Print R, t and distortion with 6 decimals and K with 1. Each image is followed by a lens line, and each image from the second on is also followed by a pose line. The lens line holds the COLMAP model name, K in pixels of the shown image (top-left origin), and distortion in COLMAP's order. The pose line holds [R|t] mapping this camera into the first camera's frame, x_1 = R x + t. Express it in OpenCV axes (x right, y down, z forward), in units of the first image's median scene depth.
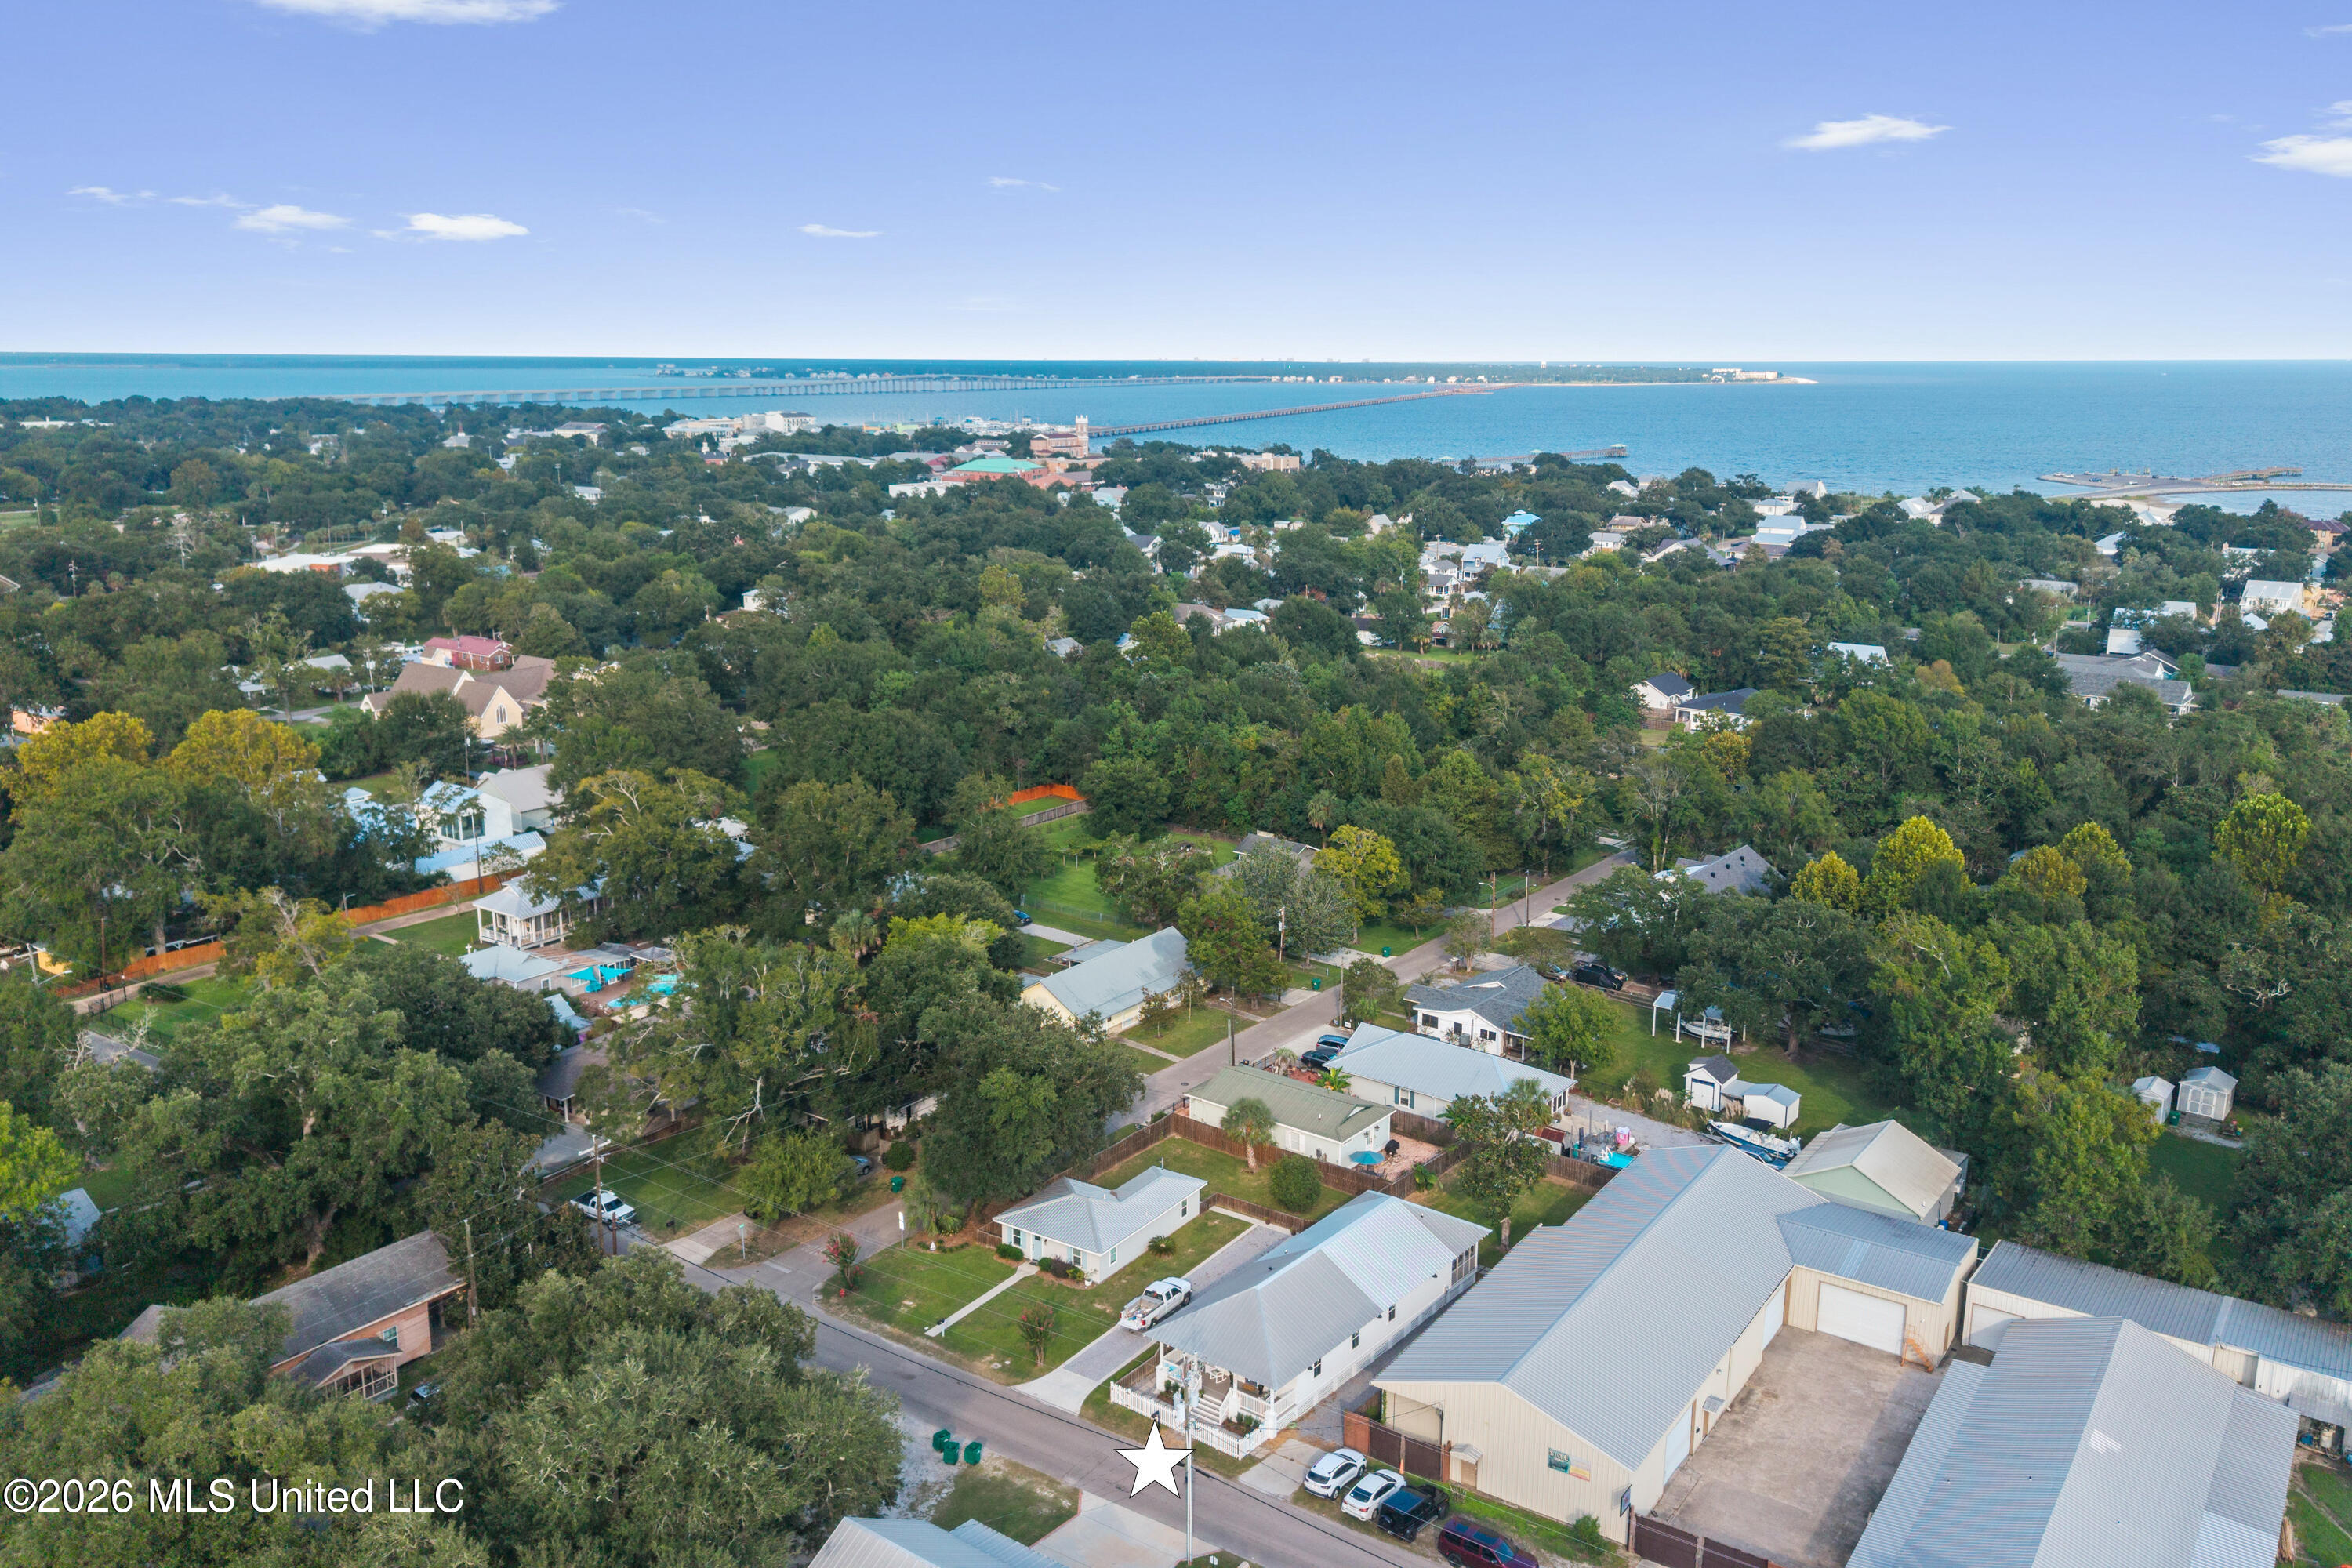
lens RADIAL K [[1849.8, 0, 1176.0], [0, 1849.8, 784.0], [0, 0, 1]] dist [0.108839, -0.123295]
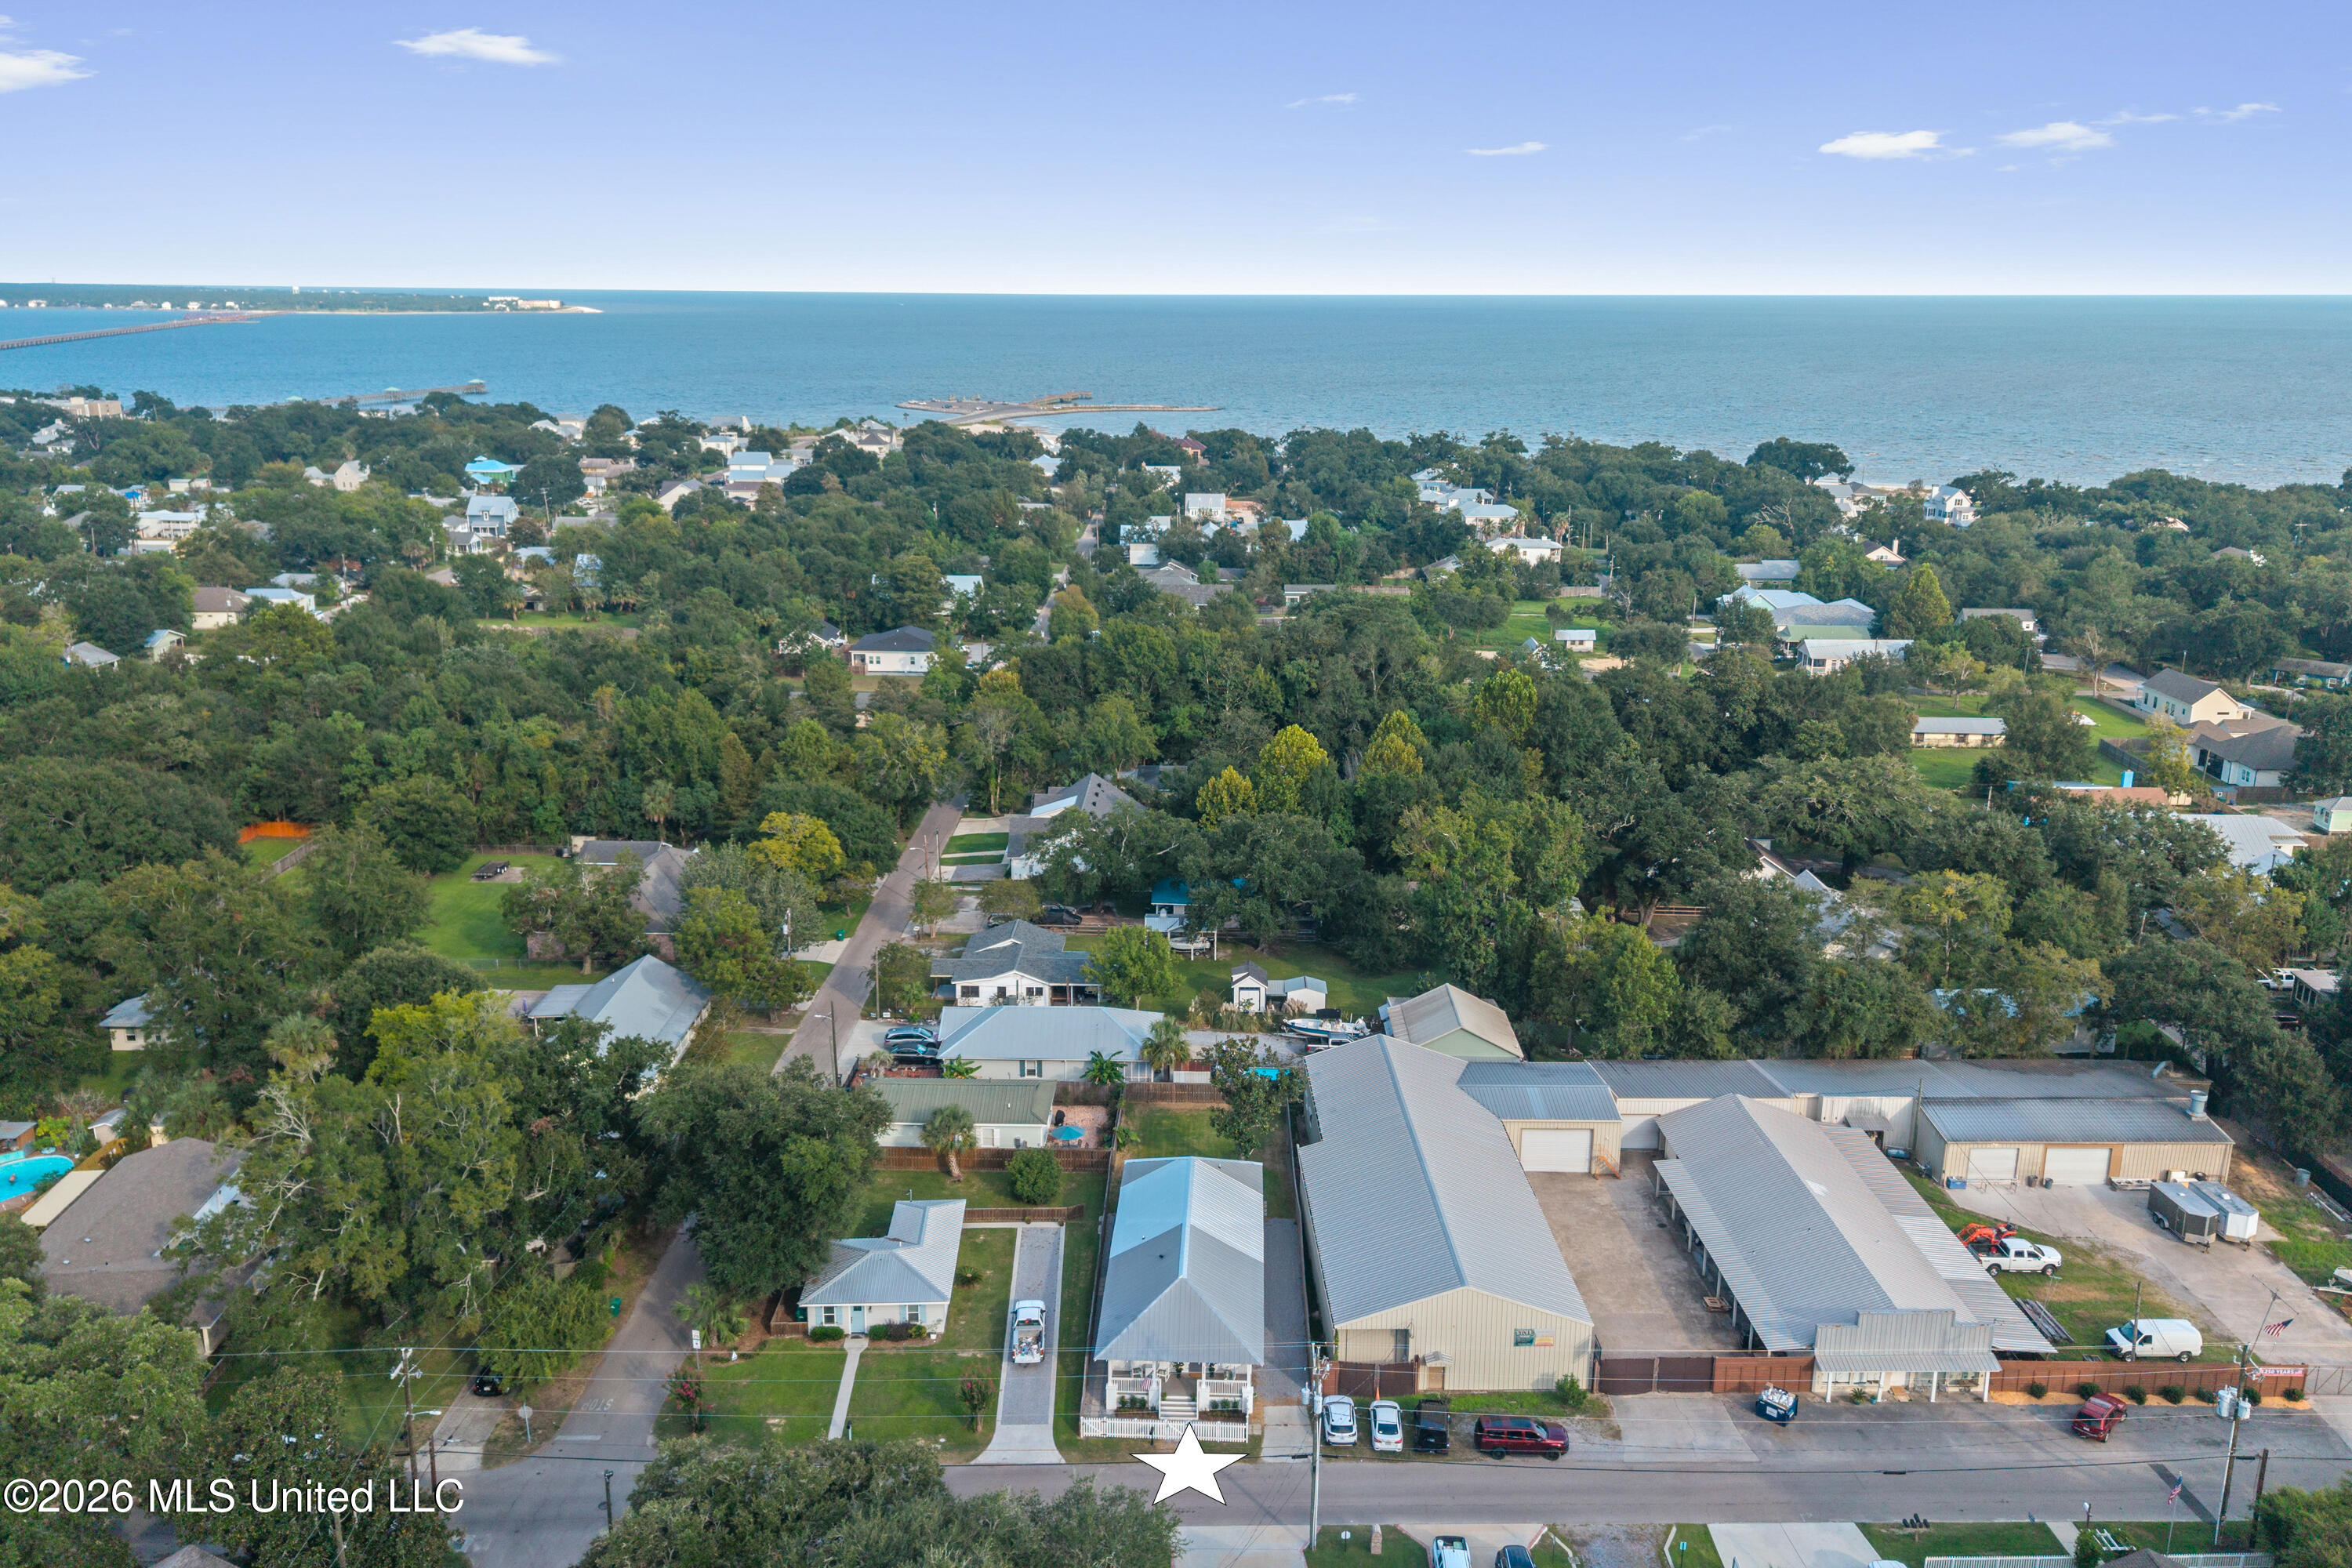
lens RADIAL K [[1849.8, 0, 1176.0], [0, 1849.8, 784.0], [0, 0, 1]] dist [0.108839, -0.123295]
pose [[0.811251, -0.149026, 0.565388, -0.354894], [0.128588, 0.988773, 0.076116, -0.048485], [-0.570384, 0.010953, 0.821305, 0.134361]]
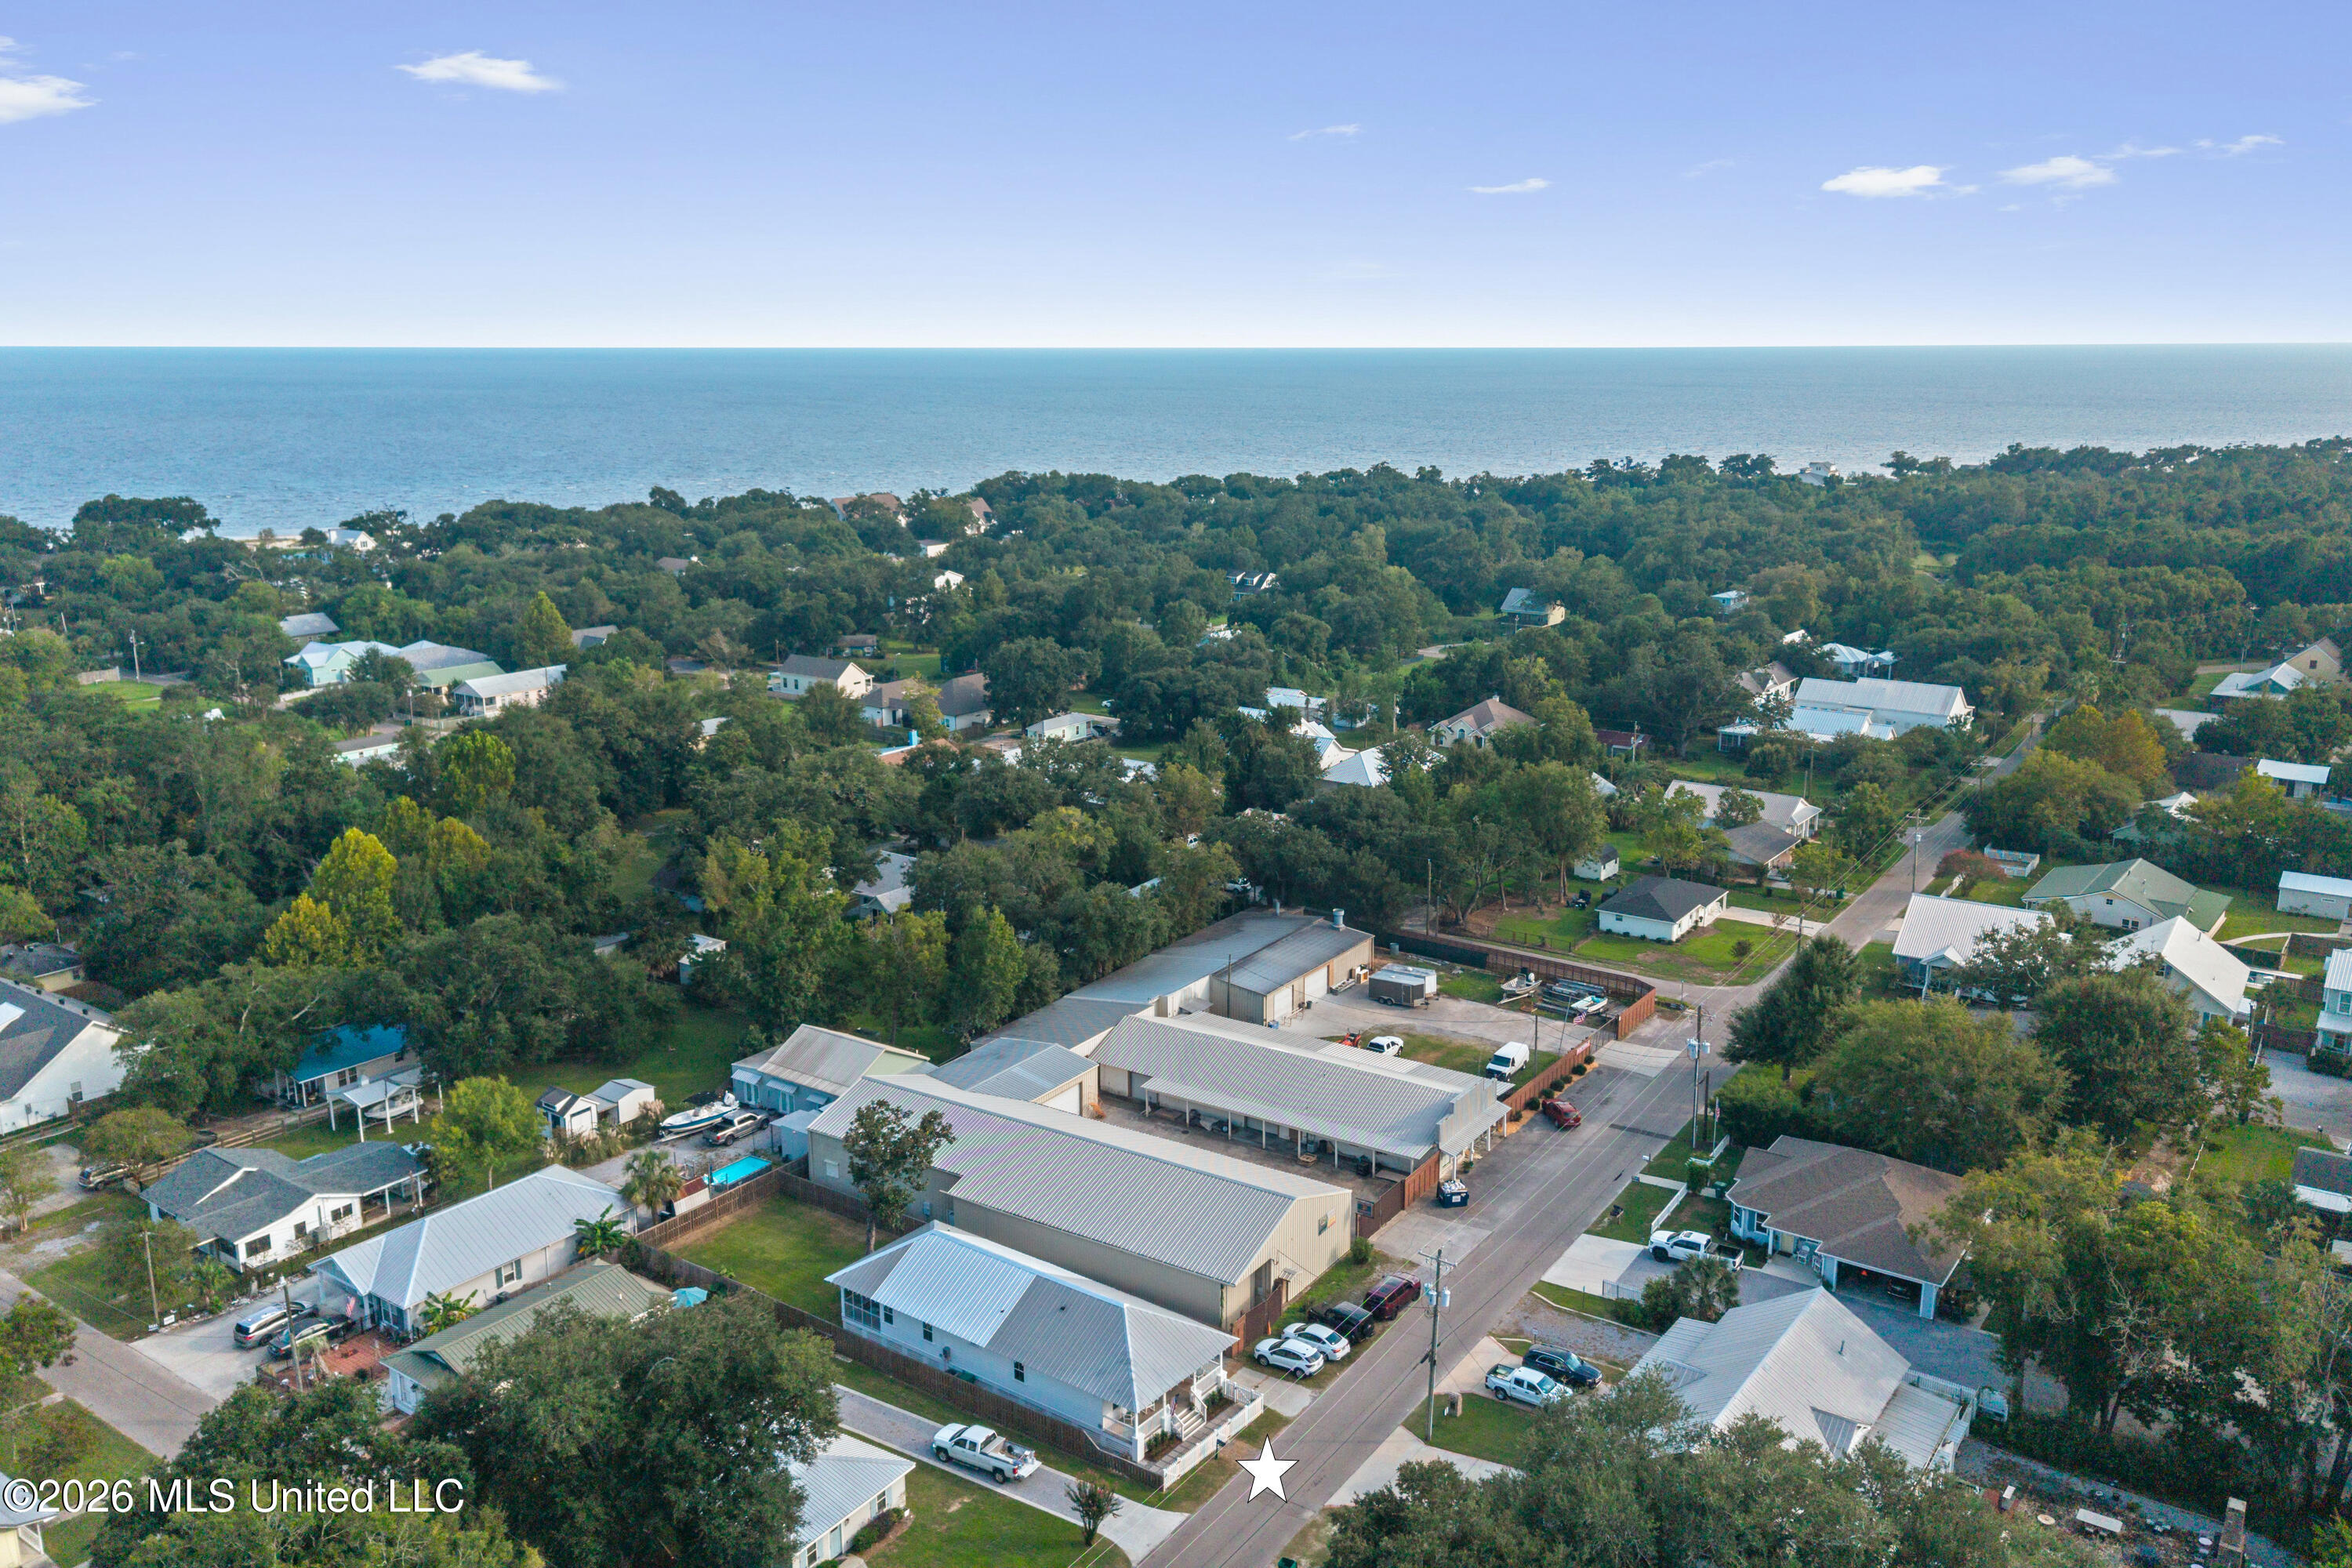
lens RADIAL K [[1849.8, 0, 1176.0], [0, 1849.8, 784.0], [0, 0, 1]] dist [0.108839, -0.123295]
pose [[-0.012479, -0.234793, 0.971965, -0.611940], [0.230414, 0.945207, 0.231287, -0.148895], [-0.973013, 0.226841, 0.042305, 0.640839]]
